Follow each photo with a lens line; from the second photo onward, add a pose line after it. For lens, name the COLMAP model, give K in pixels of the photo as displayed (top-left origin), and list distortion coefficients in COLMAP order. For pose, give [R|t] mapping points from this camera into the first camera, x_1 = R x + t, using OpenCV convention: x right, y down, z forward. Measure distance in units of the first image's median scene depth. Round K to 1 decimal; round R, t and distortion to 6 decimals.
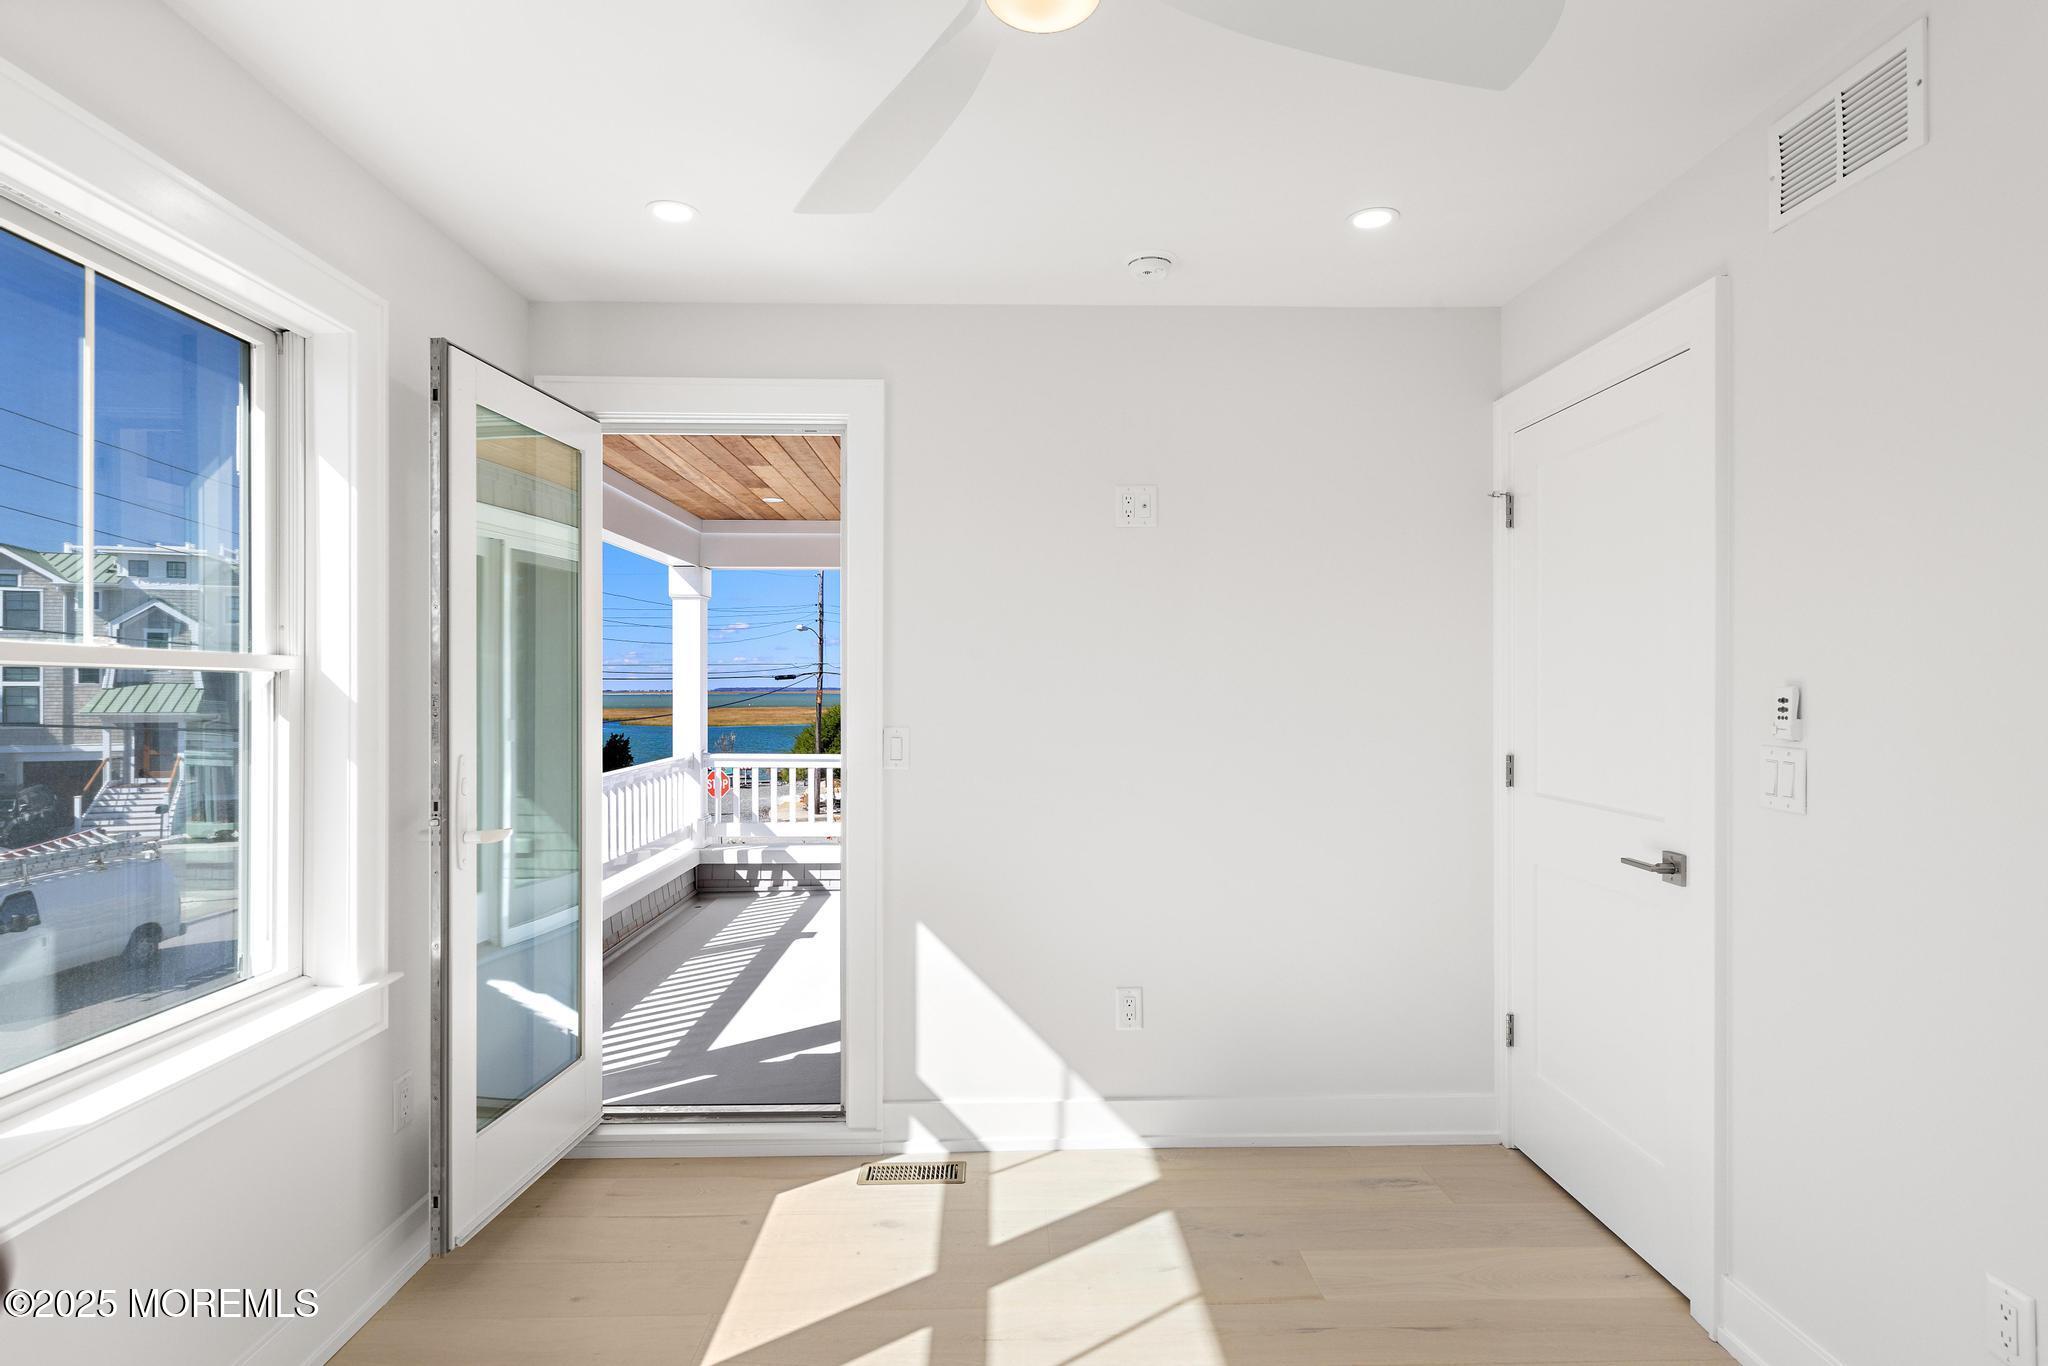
lens RADIAL K [[1118.8, 0, 1024.0], [0, 1118.8, 683.0], [0, 0, 1]] dist [-0.000433, -0.000073]
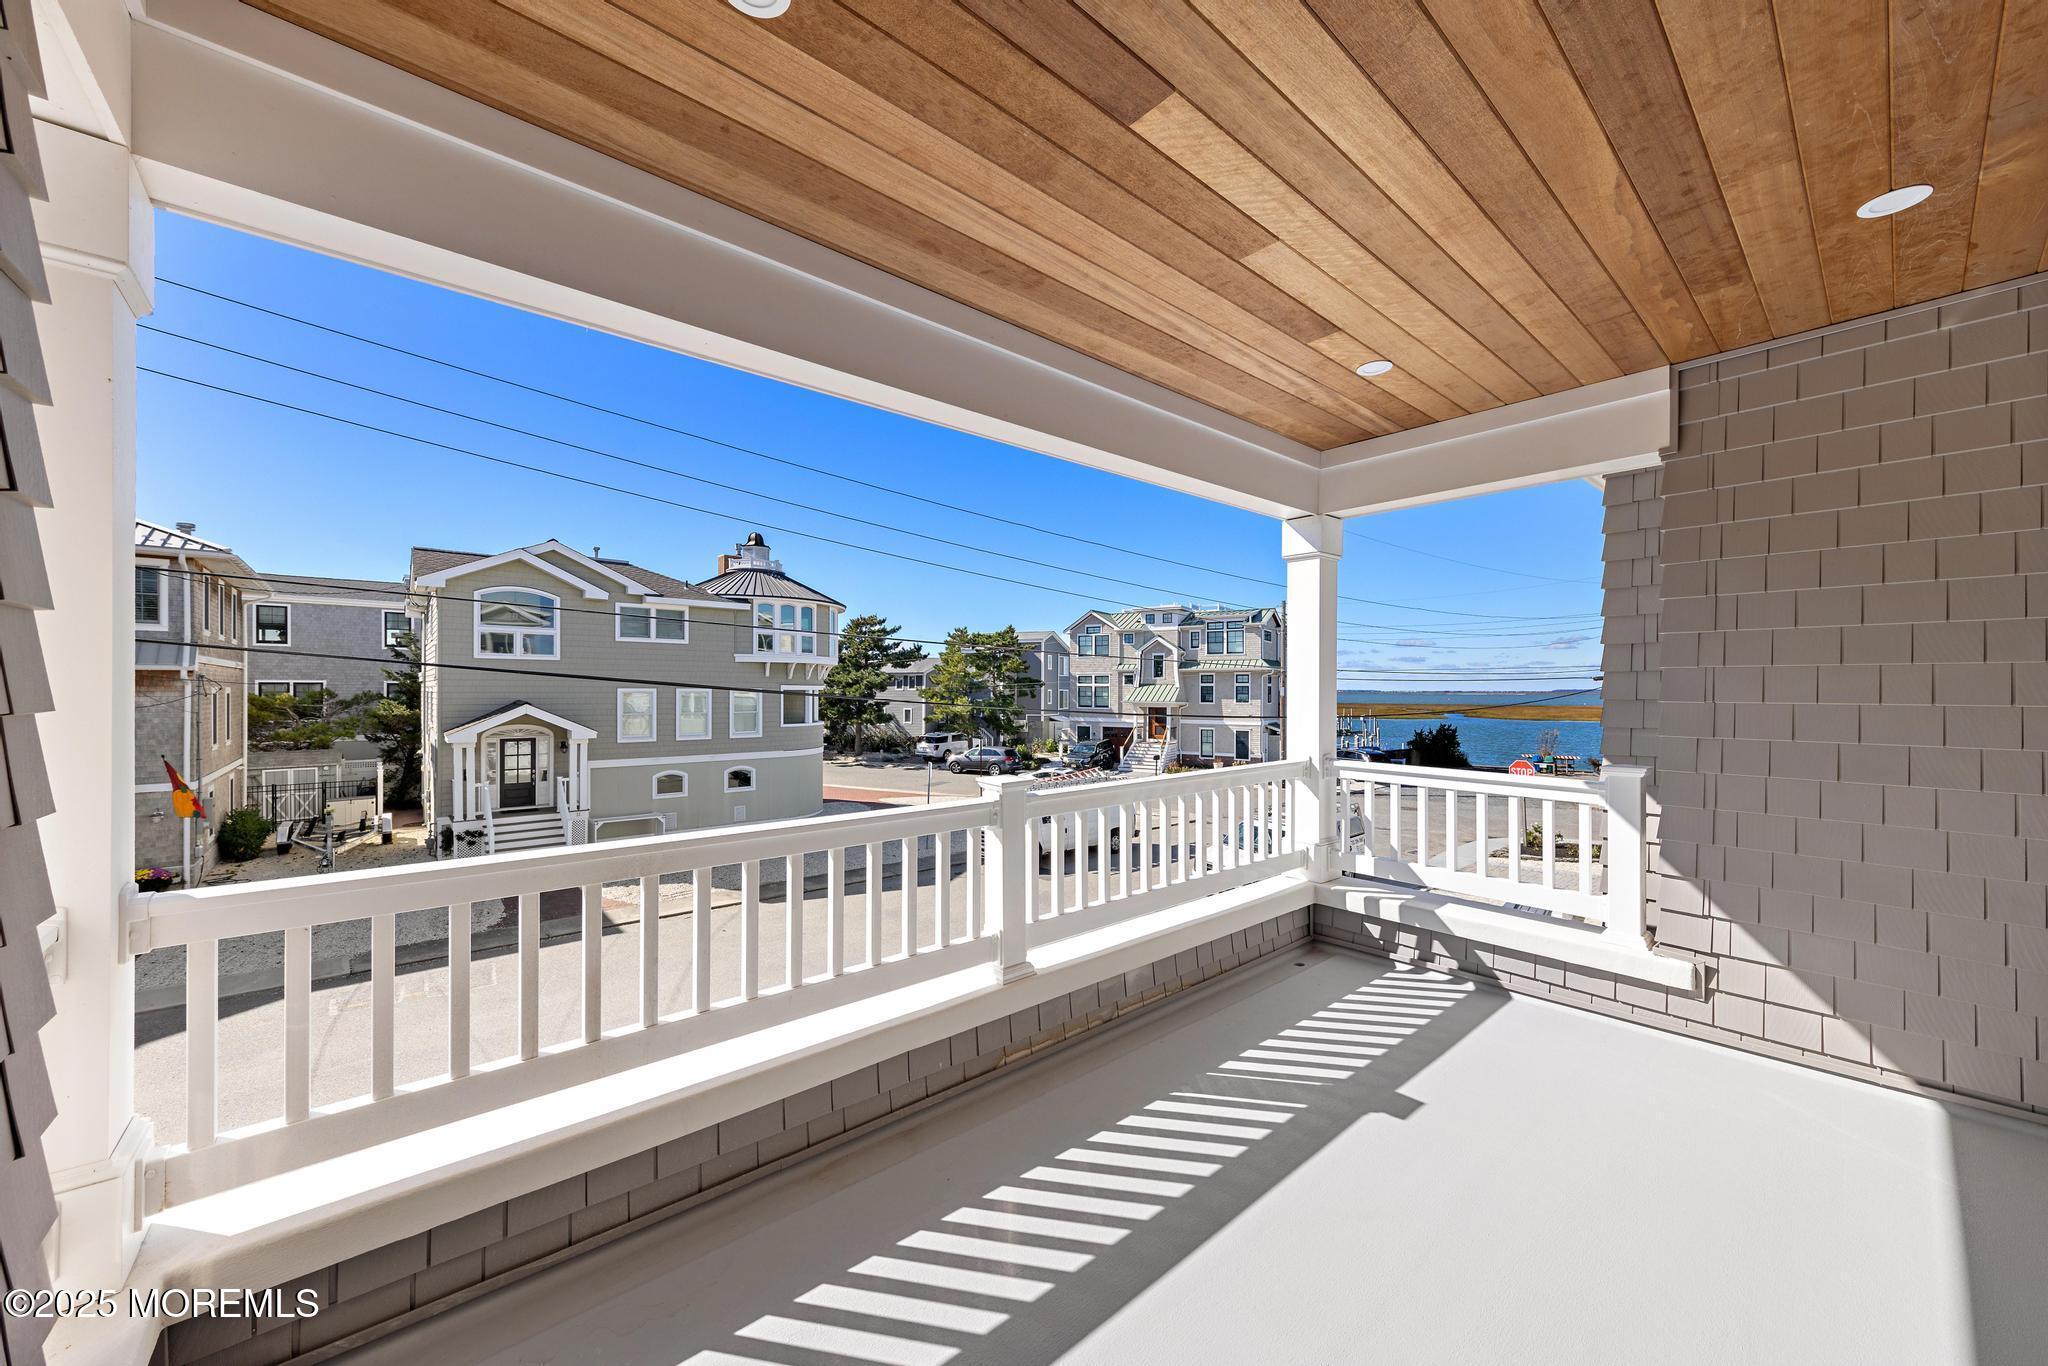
lens RADIAL K [[750.0, 0, 1024.0], [0, 750.0, 683.0], [0, 0, 1]] dist [0.000864, -0.000013]
pose [[0.629969, -0.000880, -0.776620, -0.018449], [-0.003016, 0.999989, -0.003580, 0.014318], [0.776614, 0.004597, 0.629960, 0.521022]]
